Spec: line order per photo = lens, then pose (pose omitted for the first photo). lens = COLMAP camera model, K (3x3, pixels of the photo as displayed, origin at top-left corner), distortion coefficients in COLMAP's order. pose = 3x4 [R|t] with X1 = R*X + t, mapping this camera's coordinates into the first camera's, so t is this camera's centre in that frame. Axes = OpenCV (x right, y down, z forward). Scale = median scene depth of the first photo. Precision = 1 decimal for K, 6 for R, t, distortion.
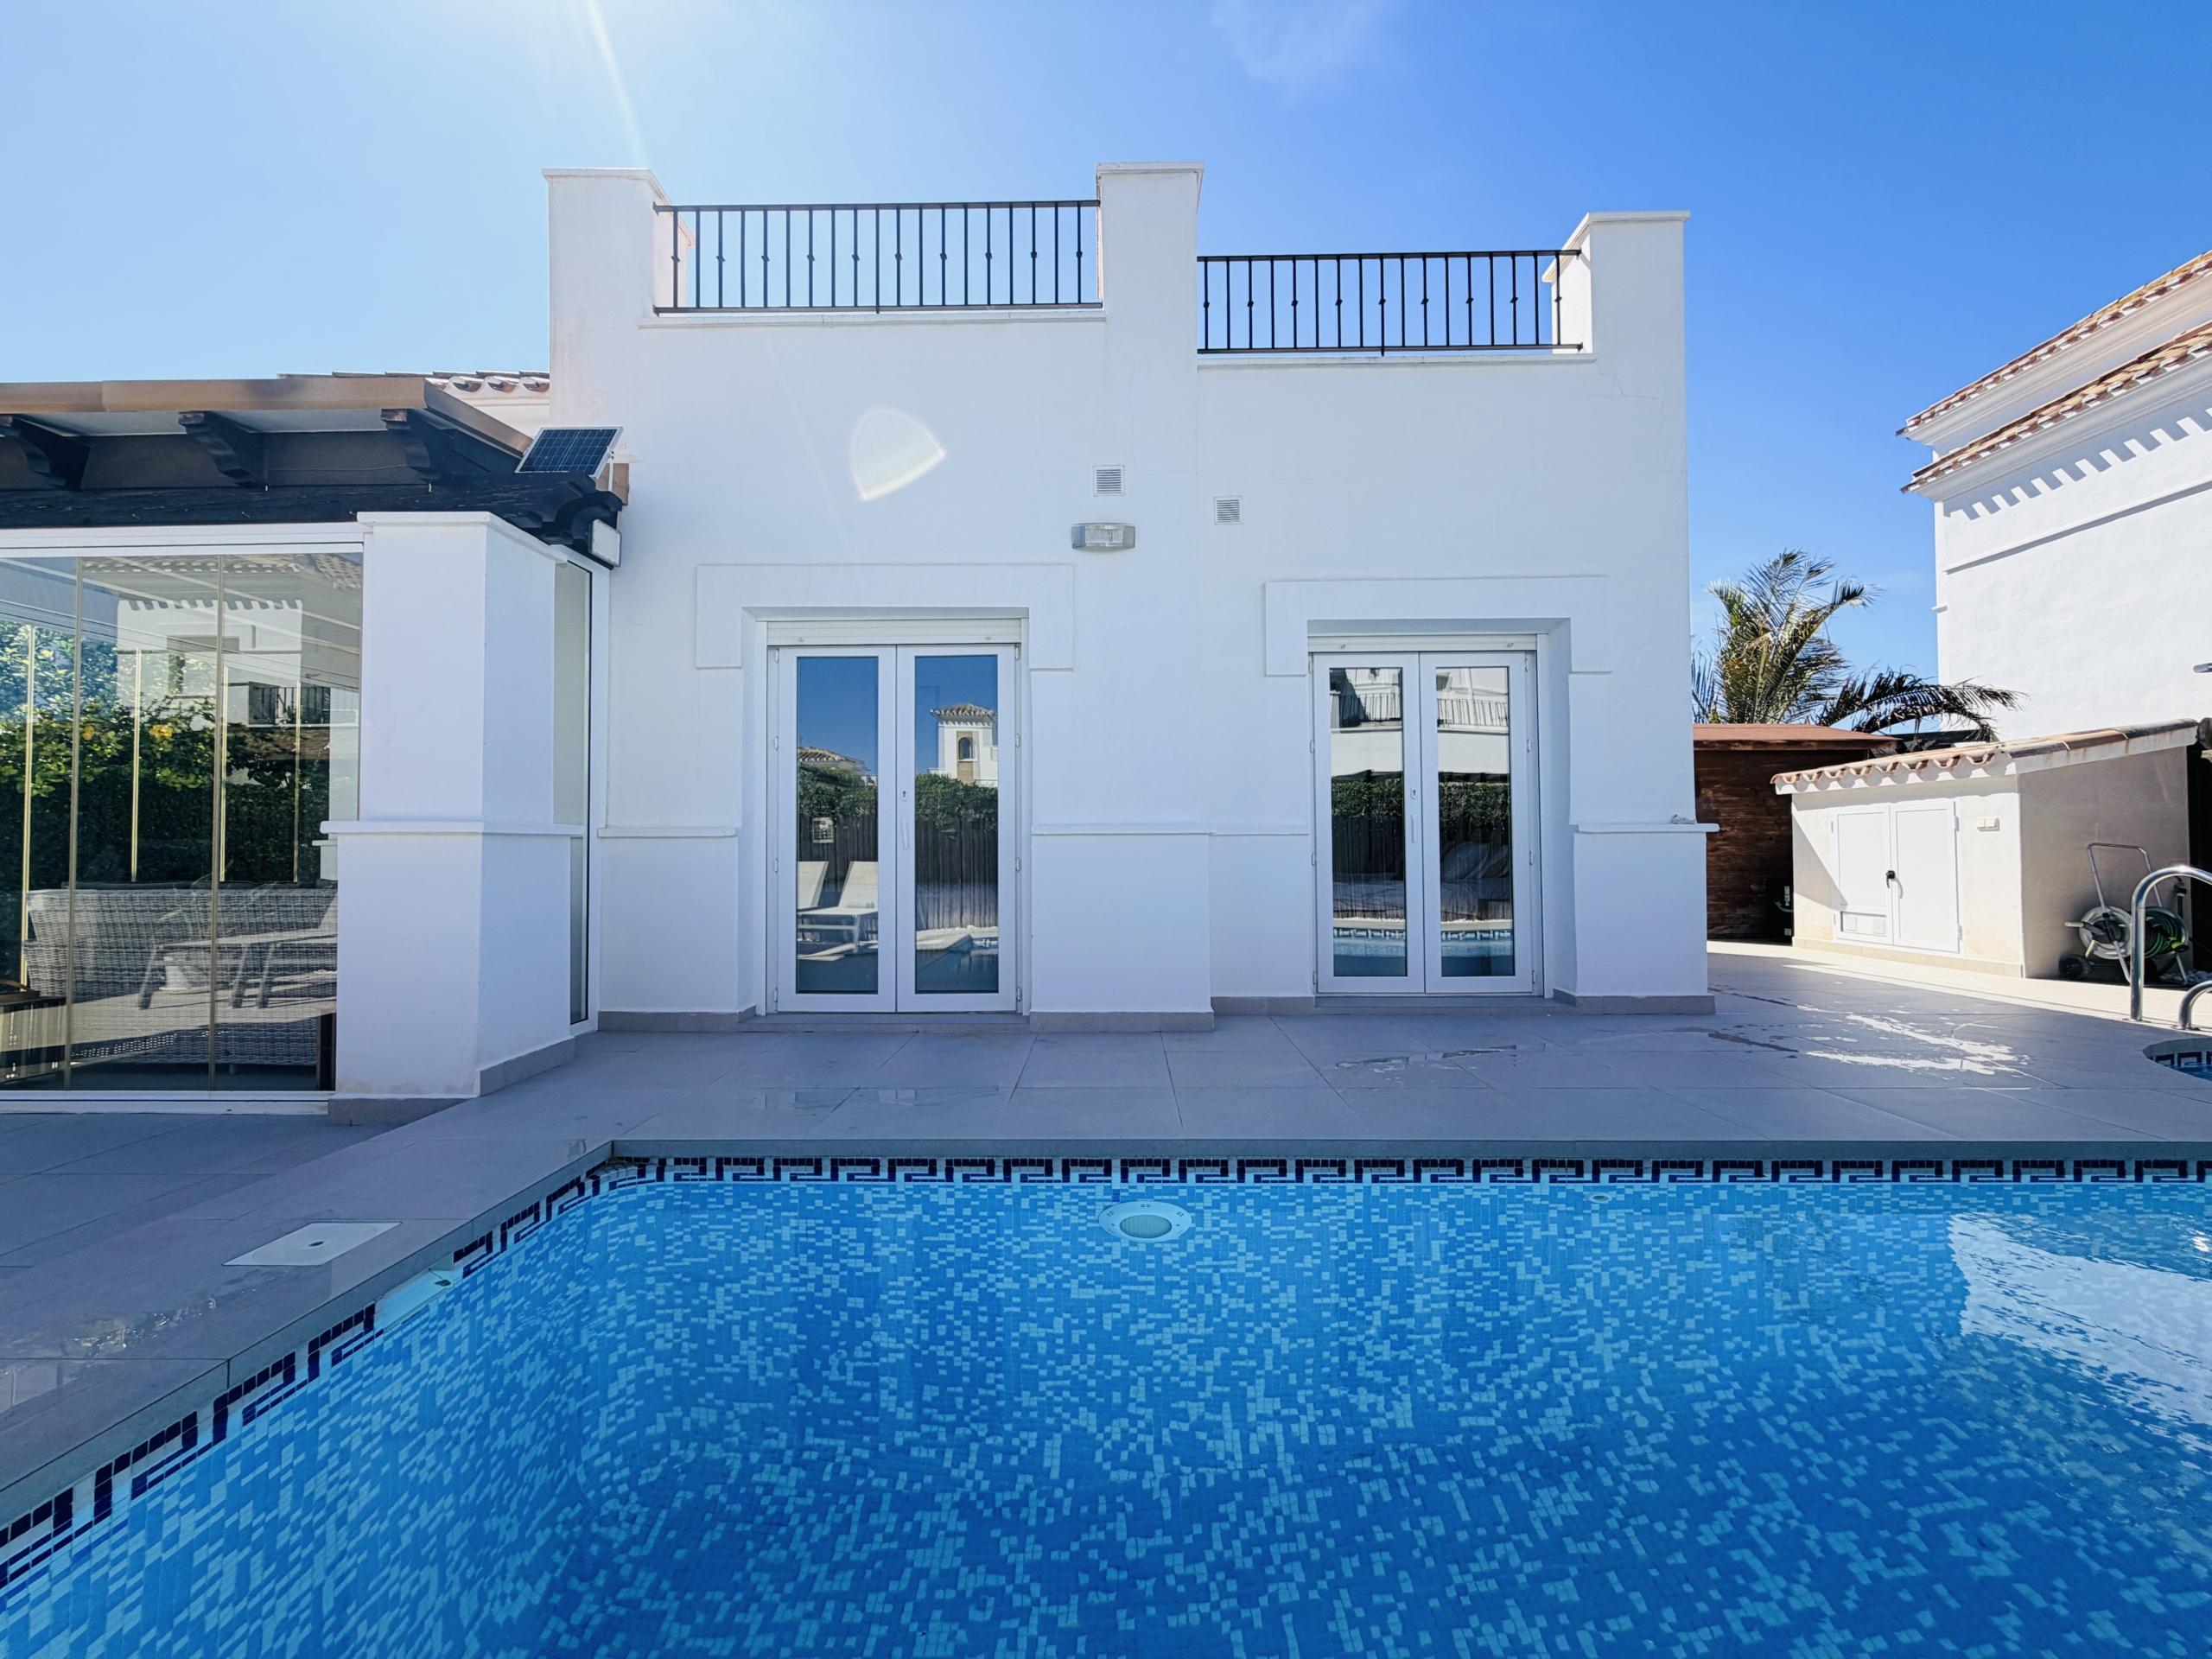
lens RADIAL K [[889.5, 0, 1099.3], [0, 889.5, 826.6], [0, 0, 1]] dist [-0.001539, -0.000554]
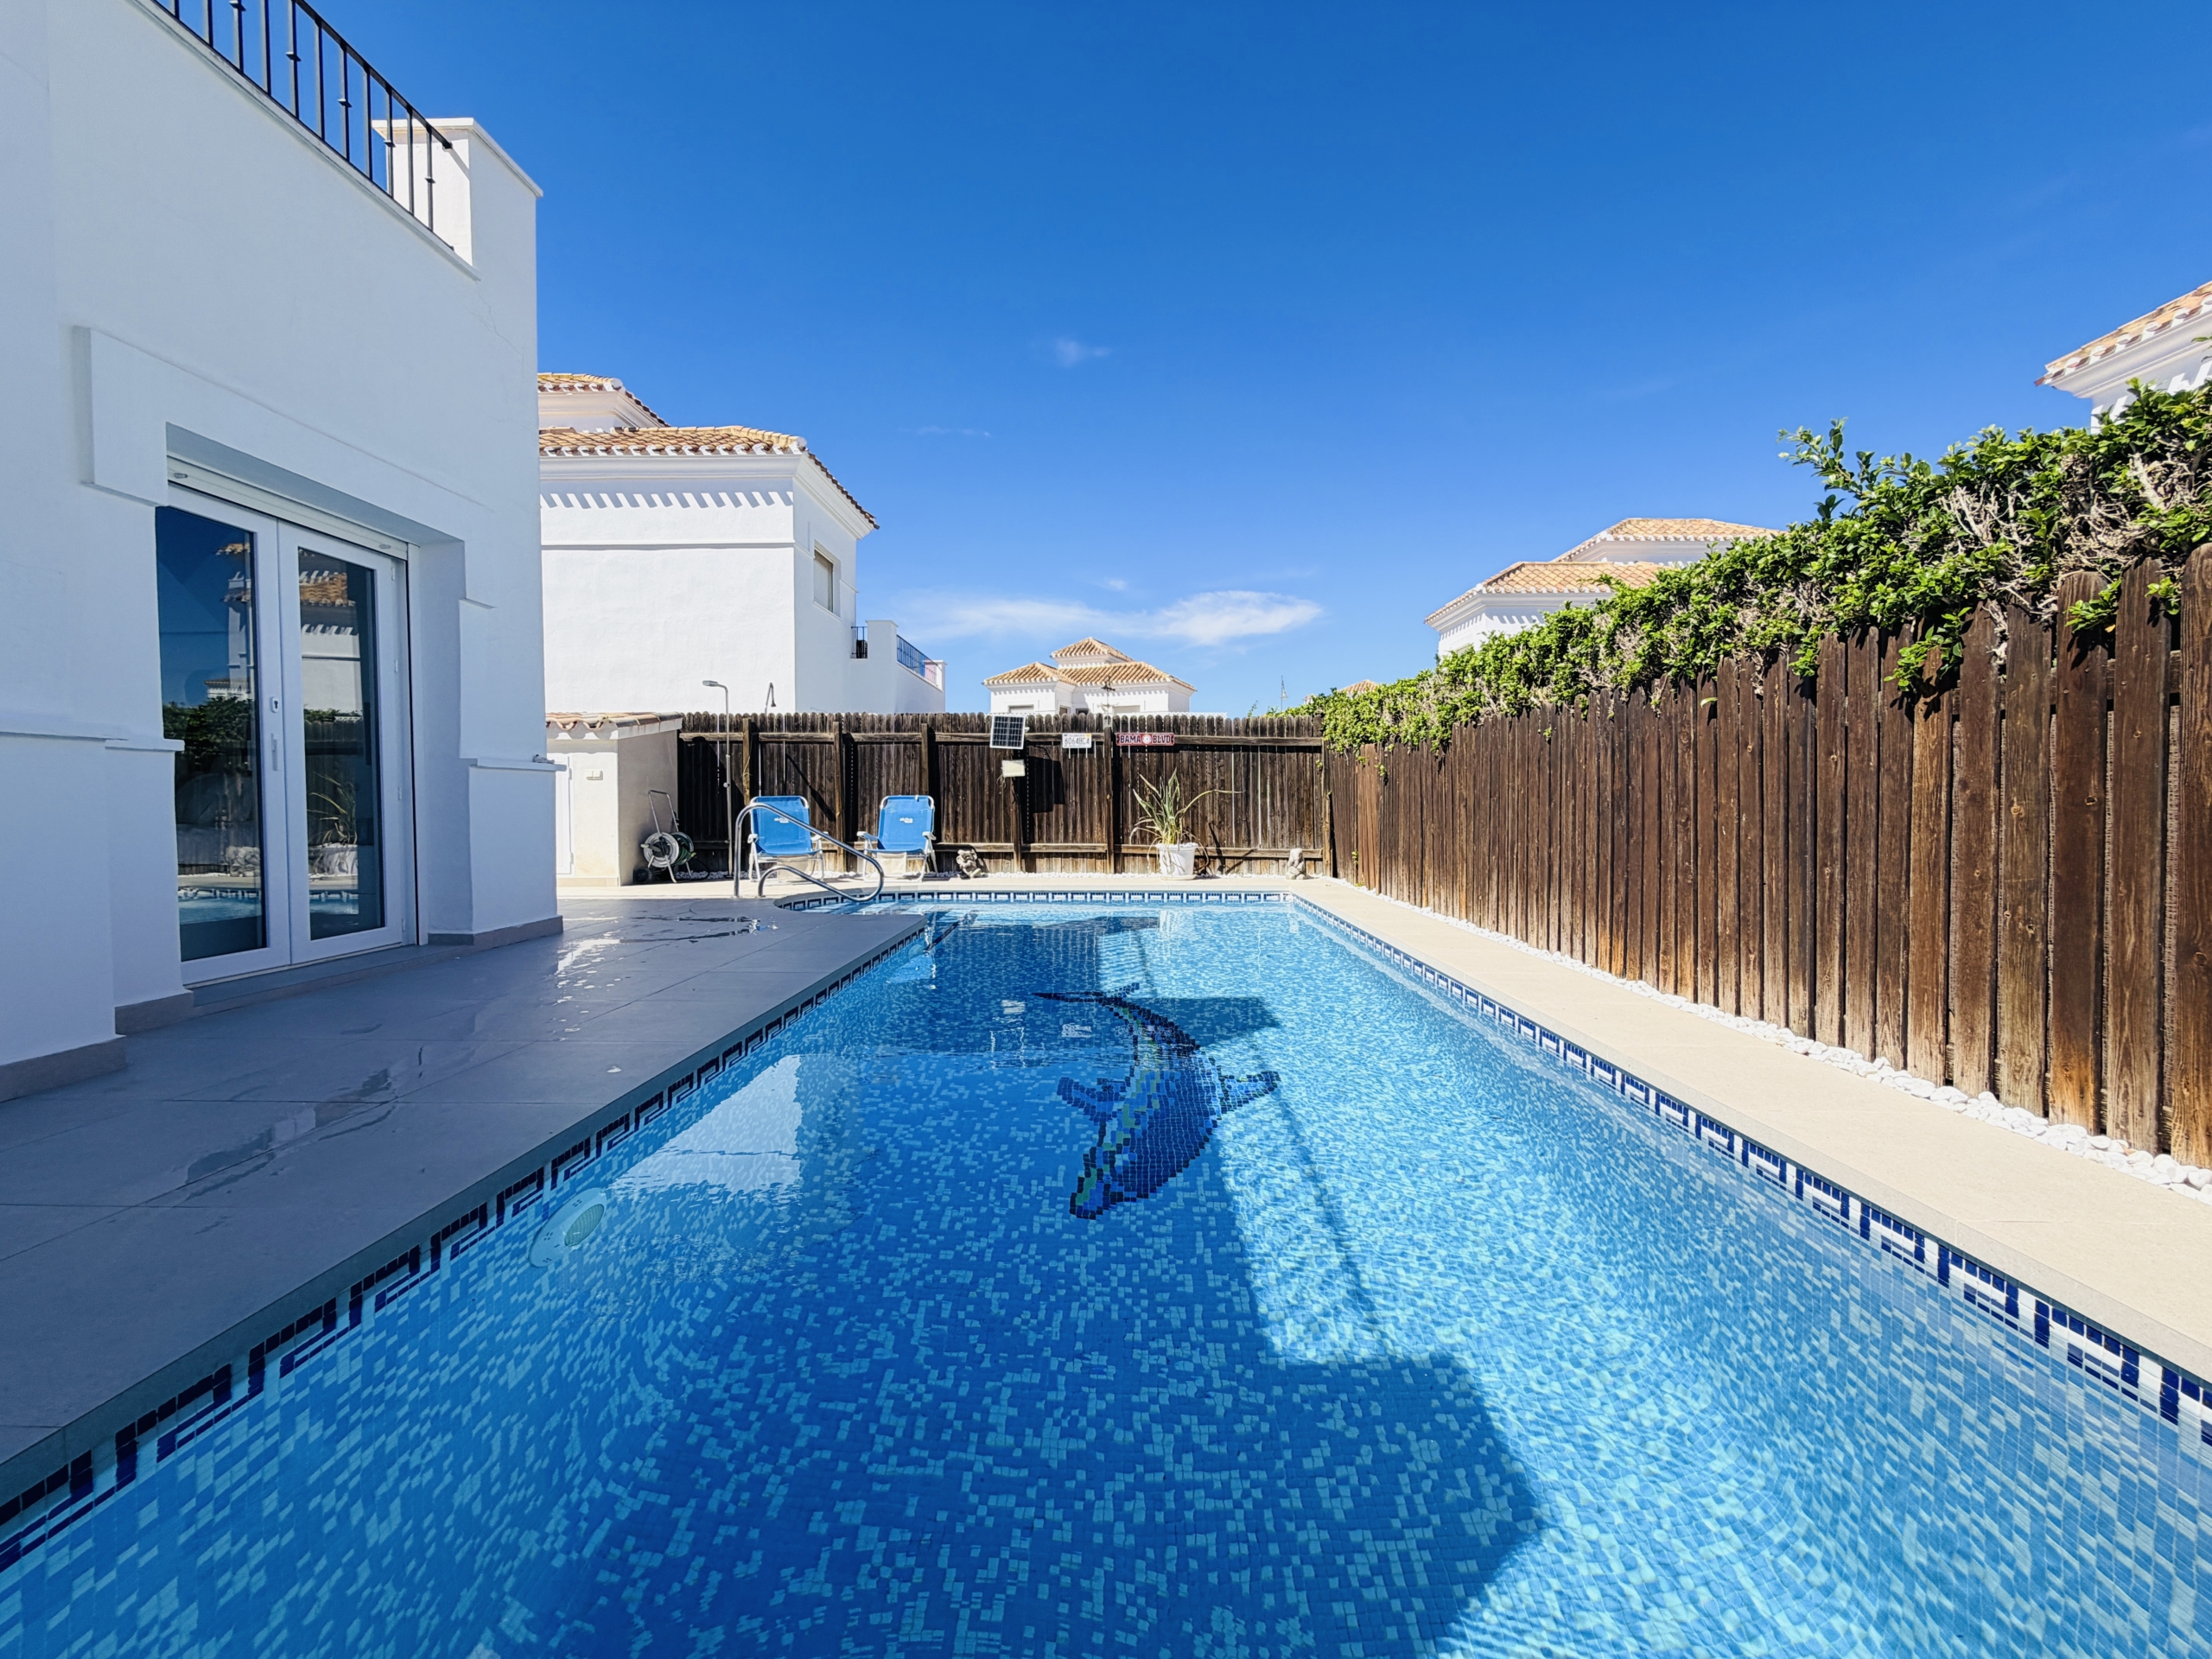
lens RADIAL K [[881.9, 0, 1103.5], [0, 881.9, 827.8], [0, 0, 1]] dist [0.000654, -0.000203]
pose [[-0.009784, -0.024547, 0.999651, -0.430257], [-0.023384, 0.999431, 0.024313, 0.034406], [-0.999679, -0.023138, -0.010352, 0.317485]]
